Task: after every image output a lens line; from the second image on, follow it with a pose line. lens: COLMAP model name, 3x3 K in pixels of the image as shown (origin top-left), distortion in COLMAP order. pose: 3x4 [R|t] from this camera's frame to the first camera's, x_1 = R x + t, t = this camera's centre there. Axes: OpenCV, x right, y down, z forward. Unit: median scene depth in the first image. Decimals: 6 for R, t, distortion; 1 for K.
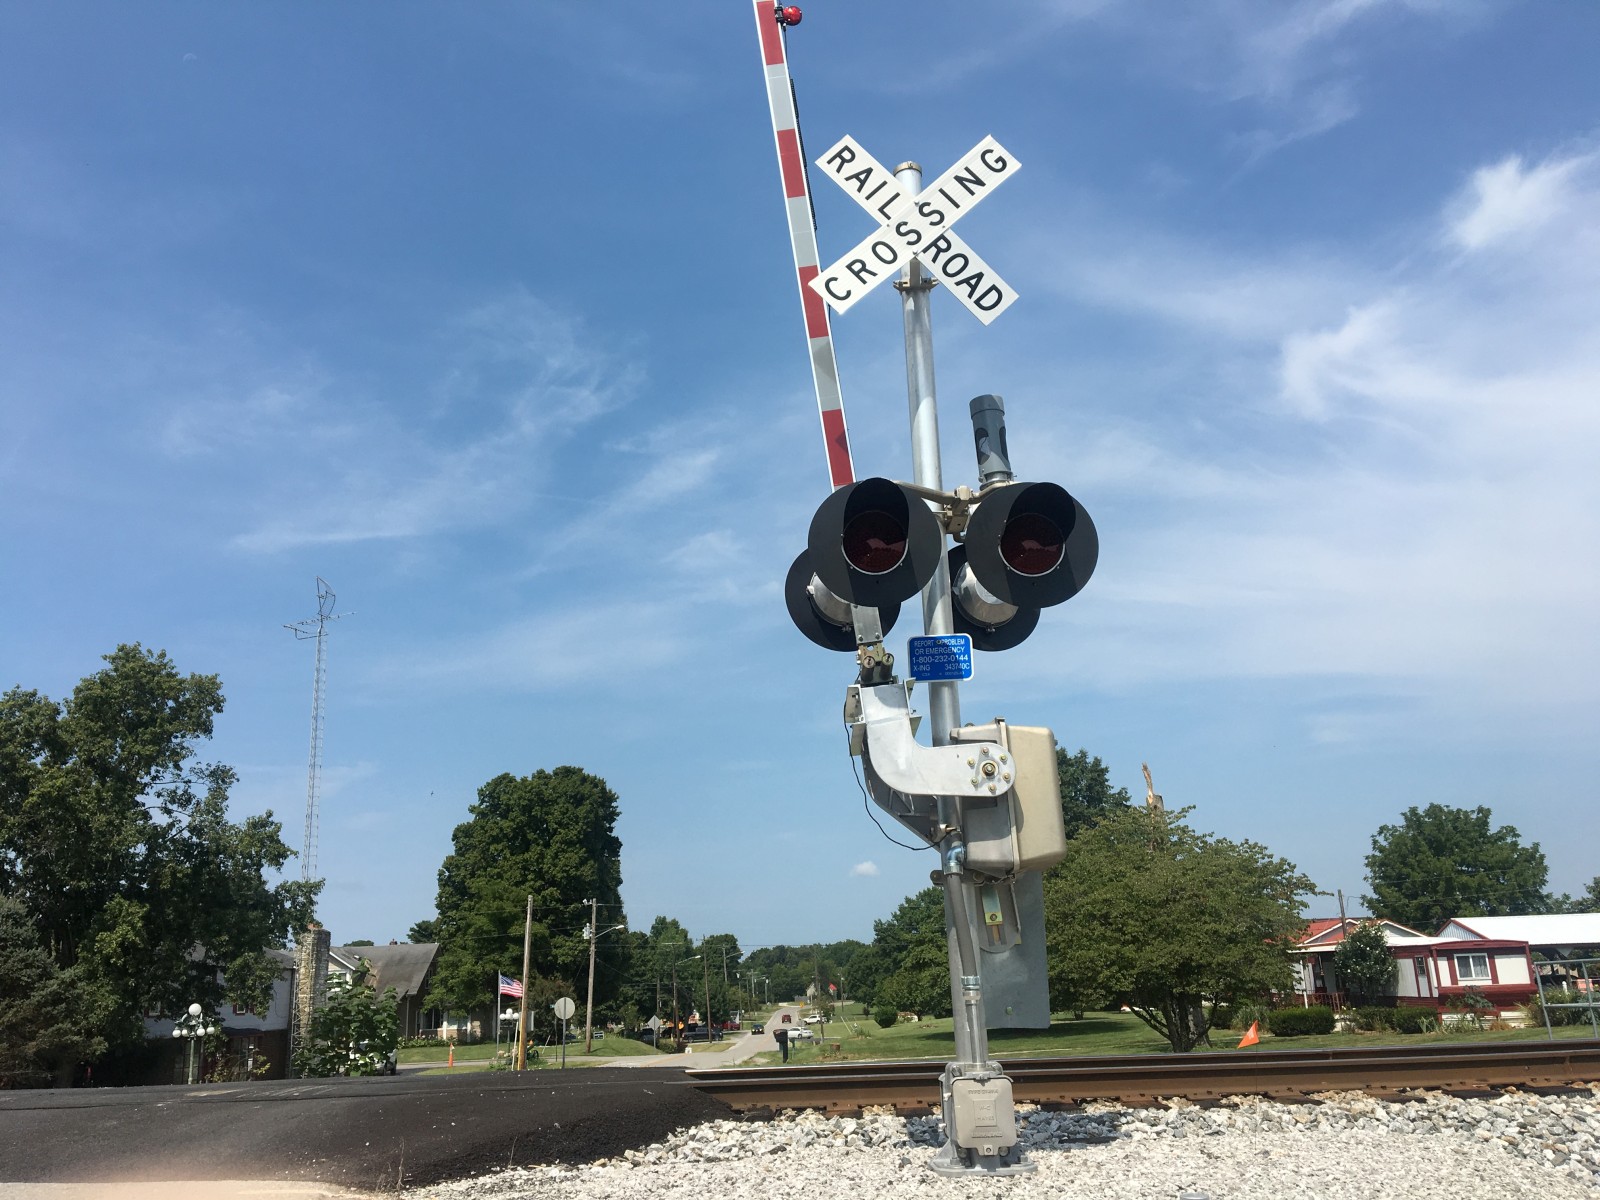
lens RADIAL K [[1317.7, 0, 784.3], [0, 1317.7, 584.0], [0, 0, 1]] dist [0.079032, -0.137432]
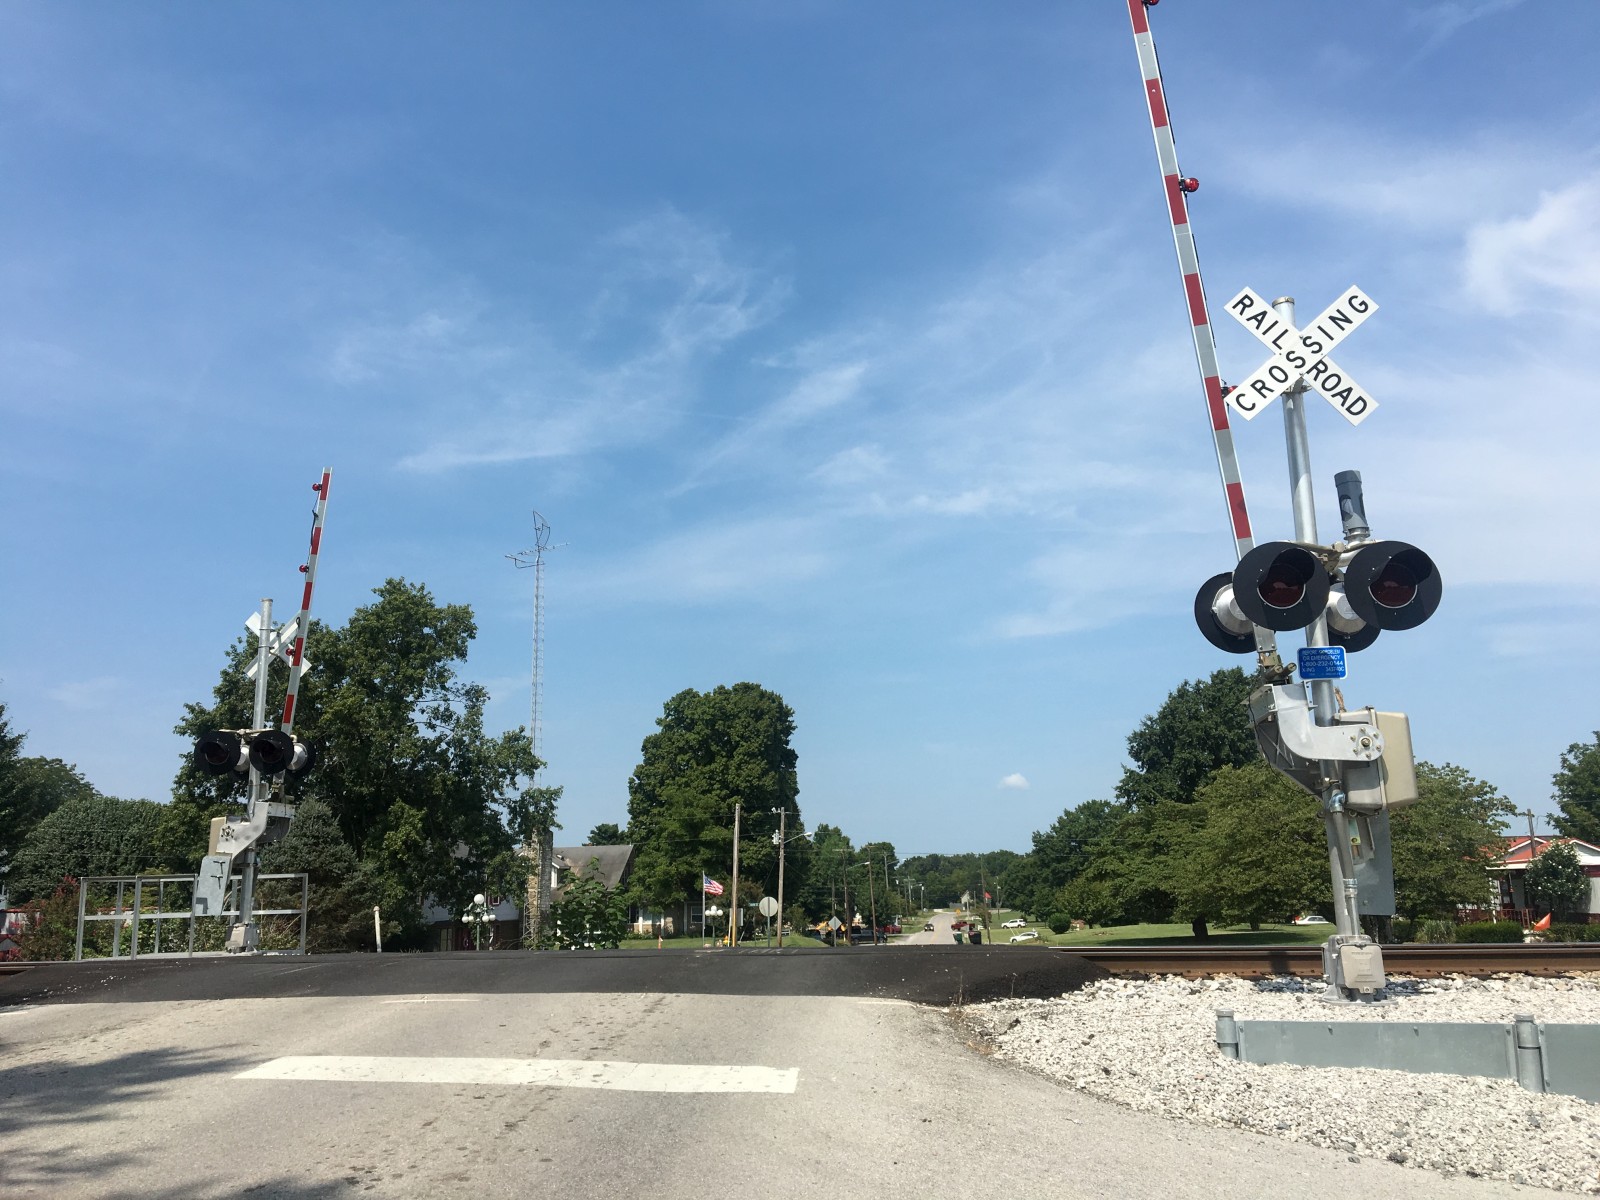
lens RADIAL K [[1315.0, 0, 778.5], [0, 1315.0, 587.0], [0, 0, 1]] dist [0.064240, -0.105347]
pose [[0.993261, -0.005745, -0.115756, -0.040220], [0.013542, 0.997682, 0.066684, -0.017360], [0.115104, -0.067802, 0.991037, -0.065790]]
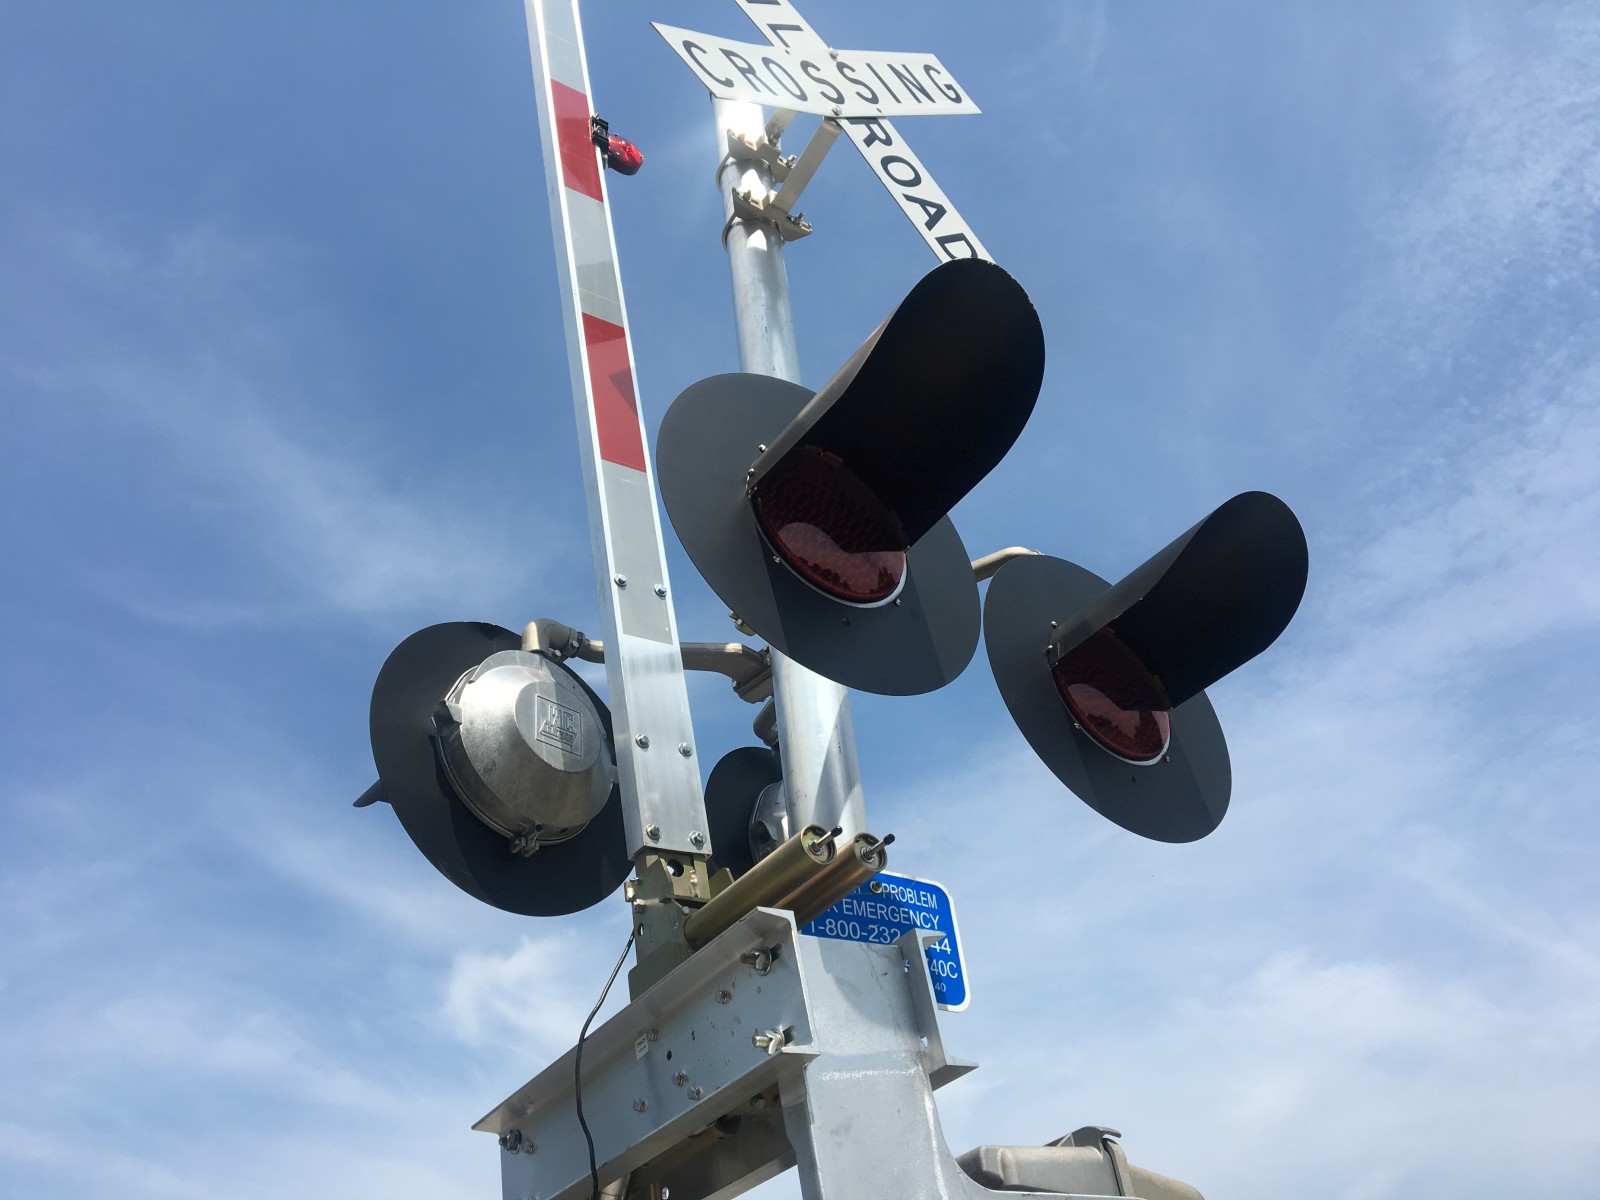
lens RADIAL K [[1324.7, 0, 765.4], [0, 1324.7, 566.4], [0, 0, 1]] dist [0.065864, -0.106690]
pose [[0.819360, 0.338090, 0.462973, -0.012571], [-0.102575, 0.881015, -0.461835, 0.016807], [-0.564028, 0.330920, 0.756548, 0.097009]]
